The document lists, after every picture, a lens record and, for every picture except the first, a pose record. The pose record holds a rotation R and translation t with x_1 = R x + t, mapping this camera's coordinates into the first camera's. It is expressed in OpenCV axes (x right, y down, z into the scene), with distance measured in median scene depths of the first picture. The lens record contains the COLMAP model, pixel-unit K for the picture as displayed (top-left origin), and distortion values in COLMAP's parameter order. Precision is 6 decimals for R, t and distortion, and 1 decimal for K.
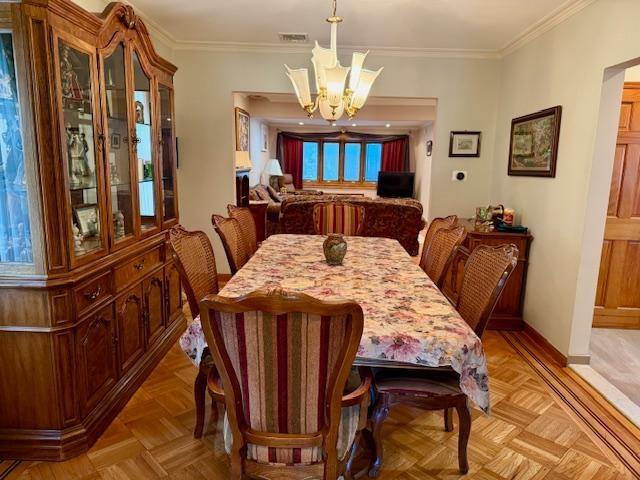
lens RADIAL K [[432.7, 0, 320.0], [0, 432.7, 240.0], [0, 0, 1]] dist [0.000483, -0.000234]
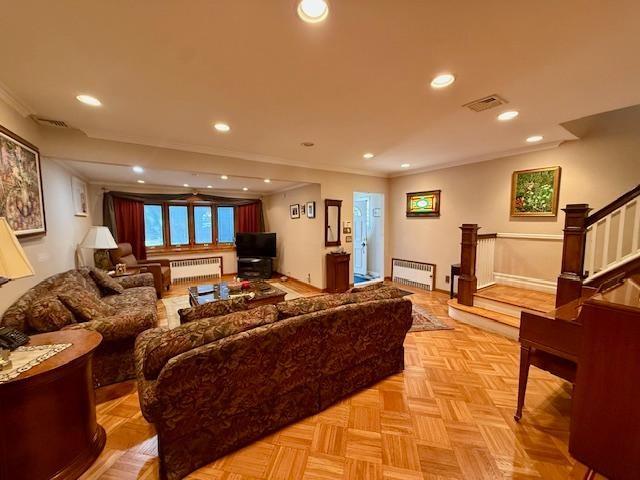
lens RADIAL K [[250.6, 0, 320.0], [0, 250.6, 240.0], [0, 0, 1]] dist [0.000650, -0.000200]
pose [[0.812261, -0.069894, 0.579091, -0.047603], [0.127399, 0.990083, -0.059197, -0.083969], [-0.569211, 0.121859, 0.813111, 0.410248]]
